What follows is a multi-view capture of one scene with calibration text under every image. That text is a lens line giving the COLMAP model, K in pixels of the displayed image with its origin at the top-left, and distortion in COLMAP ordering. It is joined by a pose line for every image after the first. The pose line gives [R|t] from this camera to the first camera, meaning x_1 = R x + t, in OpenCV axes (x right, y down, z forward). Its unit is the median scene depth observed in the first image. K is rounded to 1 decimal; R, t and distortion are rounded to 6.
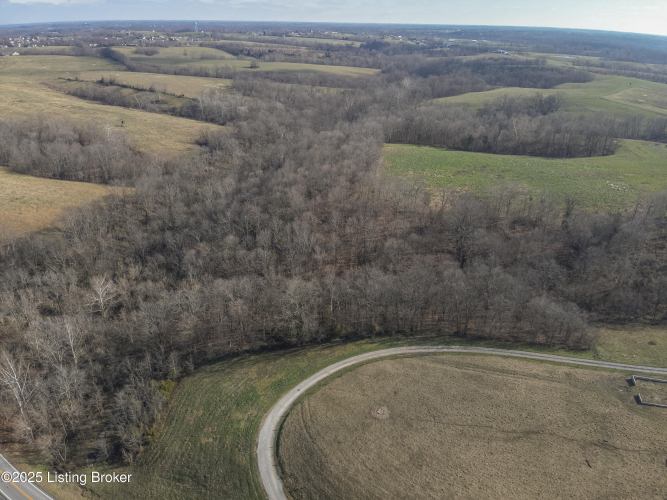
lens RADIAL K [[476.3, 0, 332.9], [0, 476.3, 242.7], [0, 0, 1]] dist [0.100785, -0.180673]
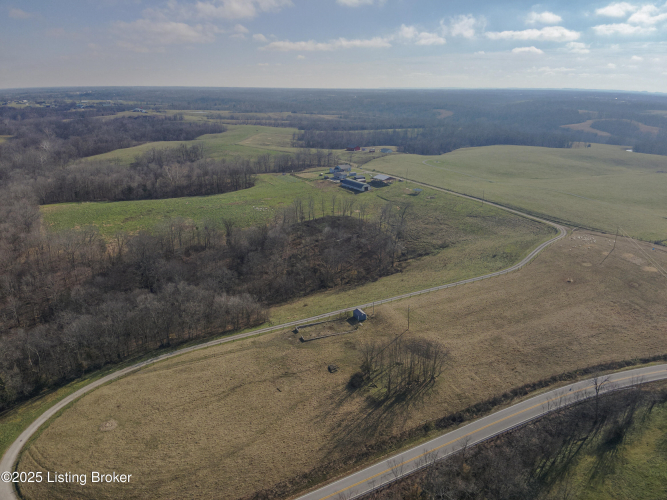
lens RADIAL K [[476.3, 0, 332.9], [0, 476.3, 242.7], [0, 0, 1]] dist [0.100785, -0.180673]
pose [[0.775192, -0.209448, 0.595994, -0.026358], [0.272824, 0.961917, -0.016810, 0.039261], [-0.569776, 0.175633, 0.802813, -0.088598]]
